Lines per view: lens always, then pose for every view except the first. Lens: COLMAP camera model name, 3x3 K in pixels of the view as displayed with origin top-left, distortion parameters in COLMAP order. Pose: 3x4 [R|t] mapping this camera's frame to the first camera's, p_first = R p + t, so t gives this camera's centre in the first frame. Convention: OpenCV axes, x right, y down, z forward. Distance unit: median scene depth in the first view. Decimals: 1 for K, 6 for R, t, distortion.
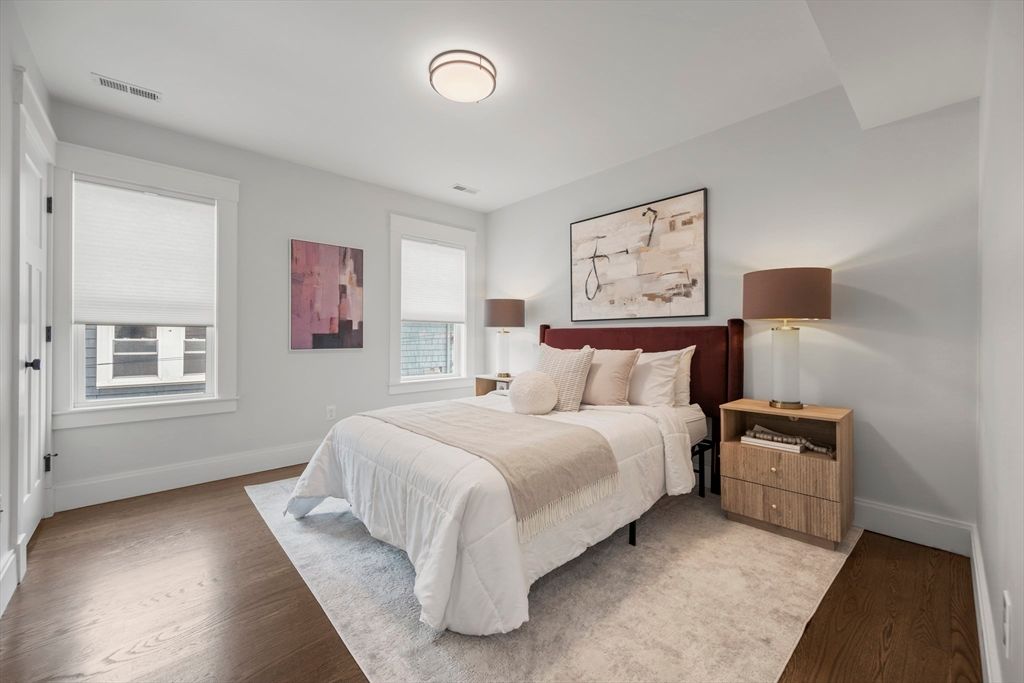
lens RADIAL K [[403.0, 0, 516.9], [0, 403.0, 336.5], [0, 0, 1]] dist [-0.004178, -0.000064]
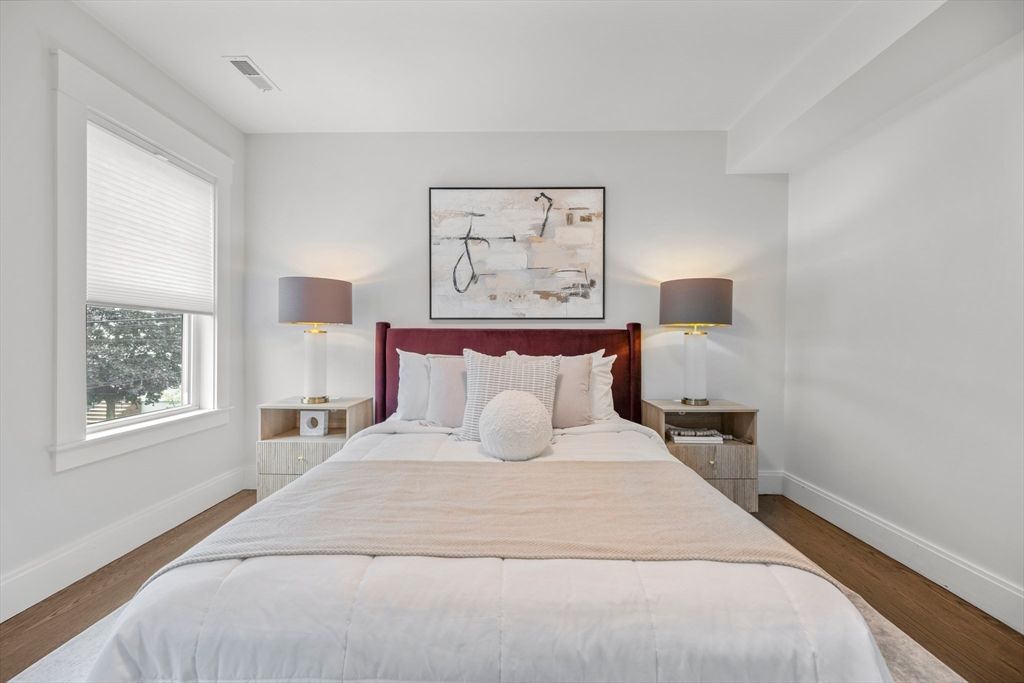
lens RADIAL K [[403.0, 0, 509.8], [0, 403.0, 345.1], [0, 0, 1]] dist [-0.004178, -0.000064]
pose [[0.691410, -0.006885, 0.722430, -0.356161], [-0.004429, 0.999895, 0.013769, 0.000122], [-0.722449, -0.012719, 0.691307, 0.438620]]
